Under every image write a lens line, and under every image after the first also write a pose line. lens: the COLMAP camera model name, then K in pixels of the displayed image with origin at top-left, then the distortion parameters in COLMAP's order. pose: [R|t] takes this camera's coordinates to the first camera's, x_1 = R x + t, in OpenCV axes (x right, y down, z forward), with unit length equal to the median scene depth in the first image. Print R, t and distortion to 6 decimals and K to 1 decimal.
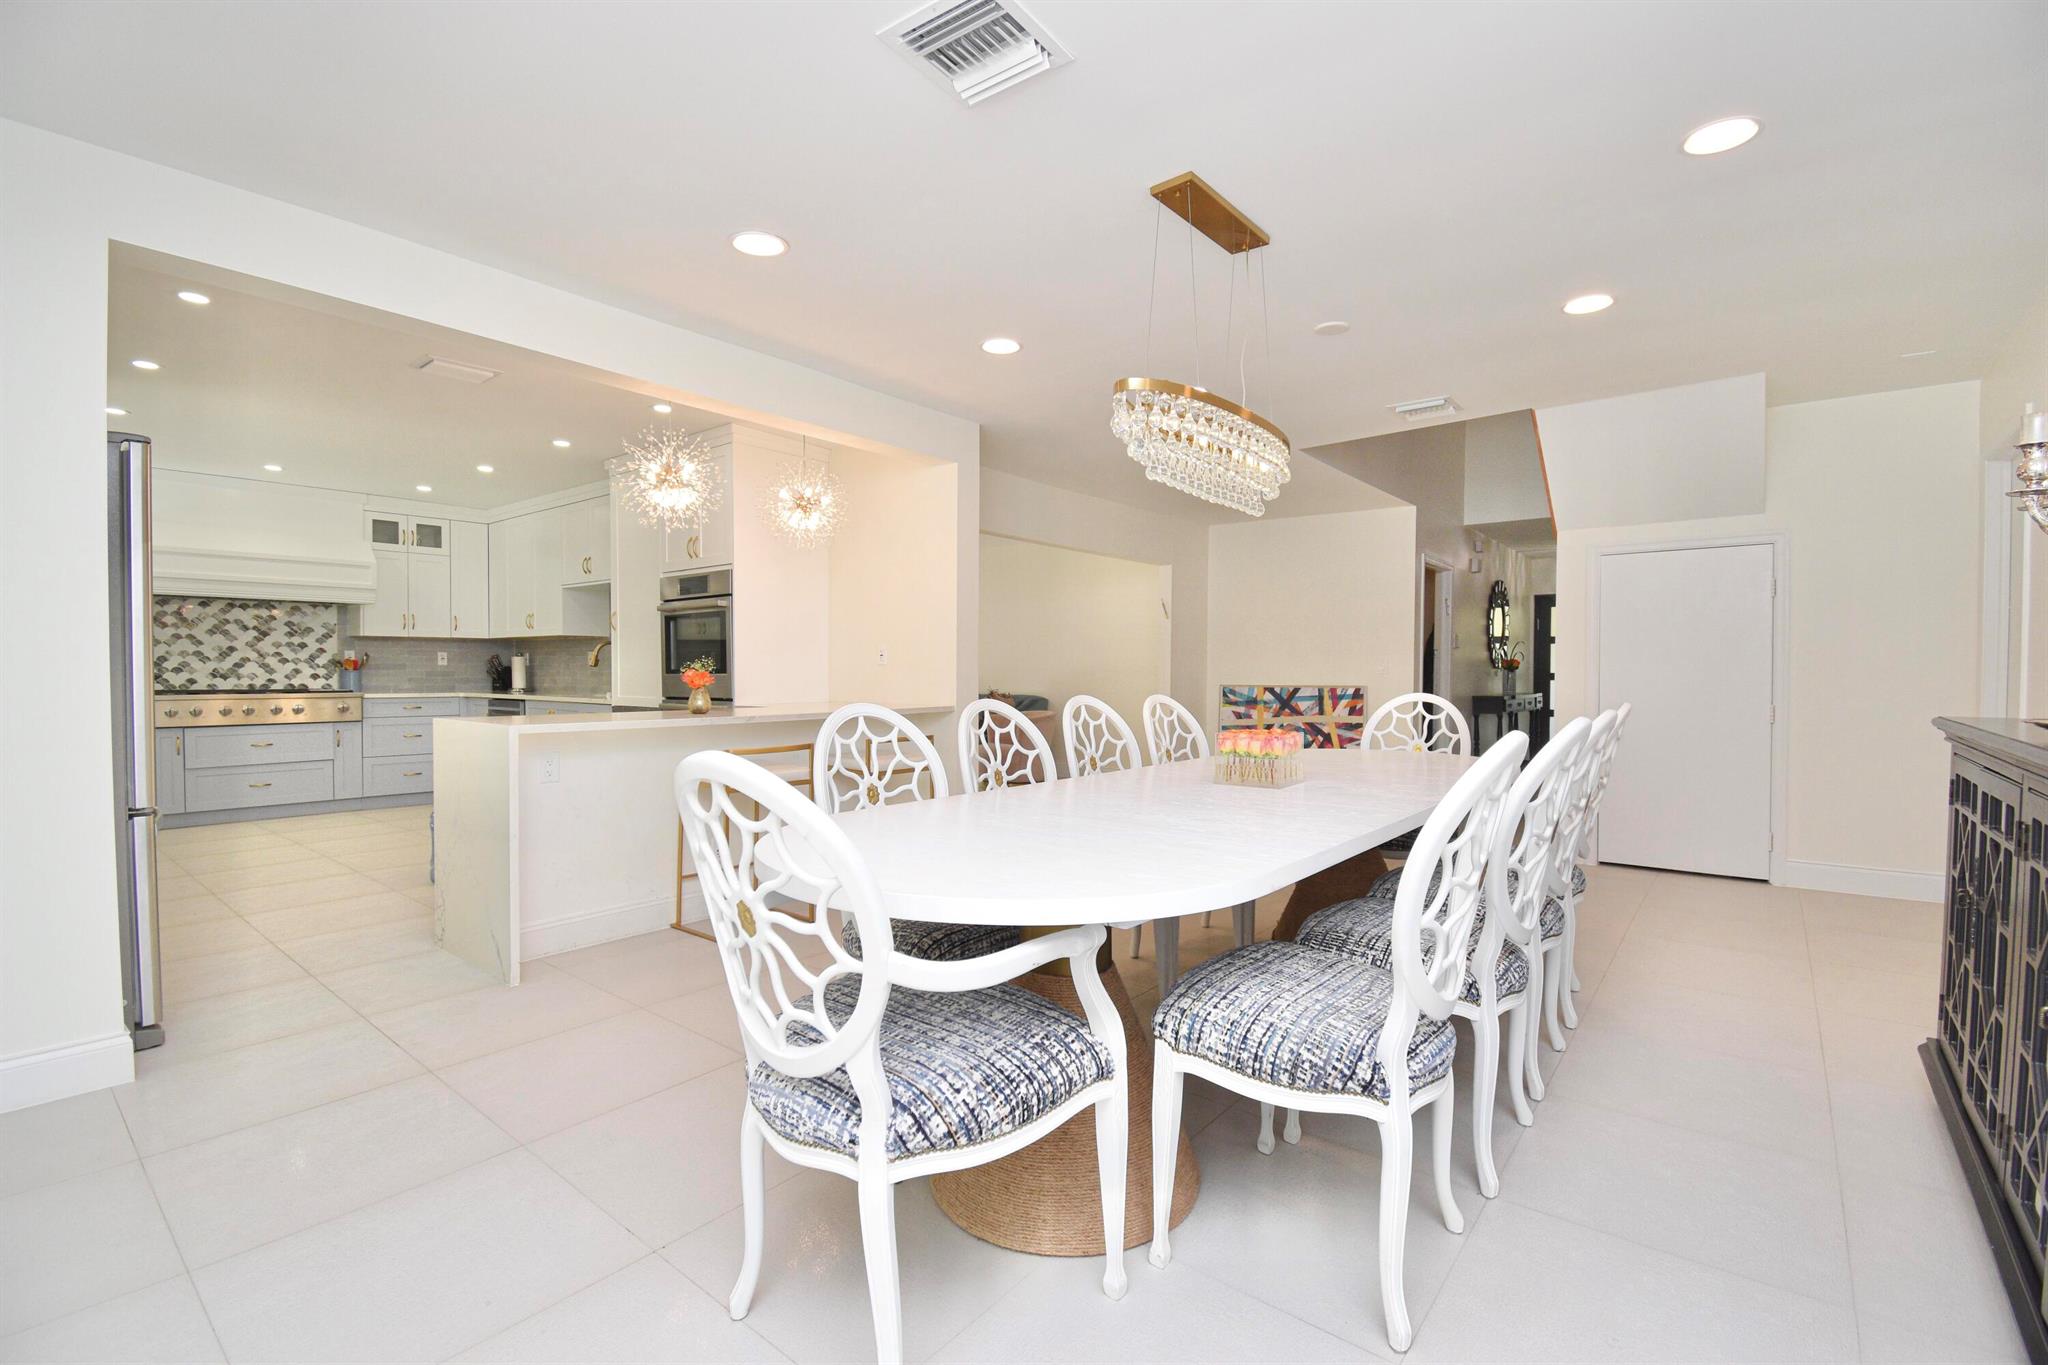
lens RADIAL K [[904.6, 0, 1048.6], [0, 904.6, 685.8], [0, 0, 1]] dist [0.015172, -0.024752]
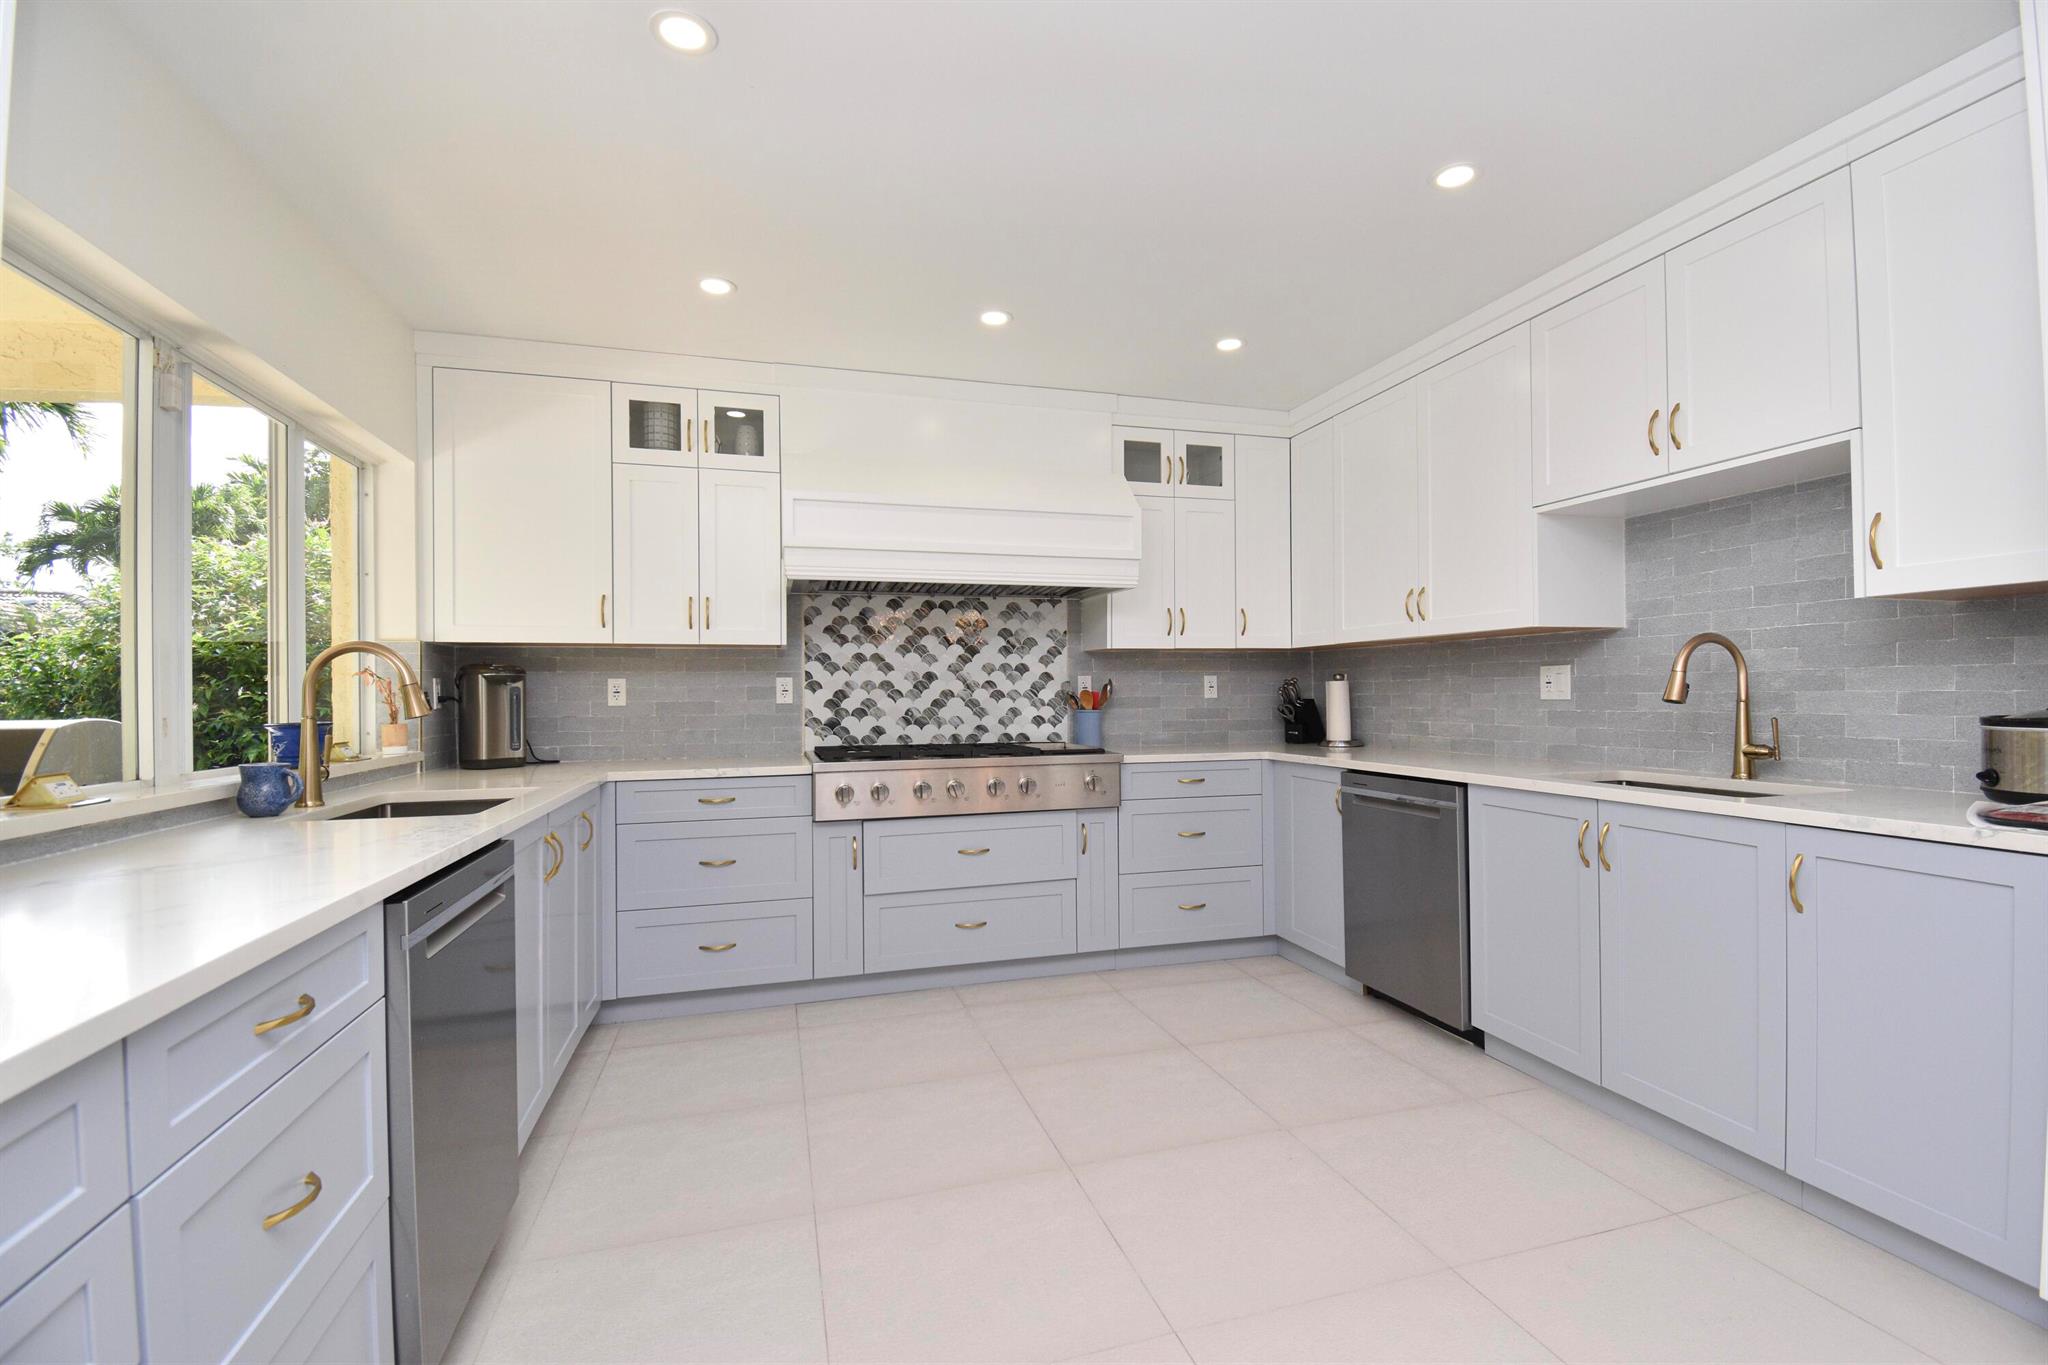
lens RADIAL K [[904.6, 0, 1048.6], [0, 904.6, 685.8], [0, 0, 1]] dist [0.015172, -0.024752]
pose [[0.826309, -0.016334, -0.562980, -0.490586], [0.002403, 0.999673, -0.025477, -0.018804], [0.563211, 0.019699, 0.826078, 0.533771]]
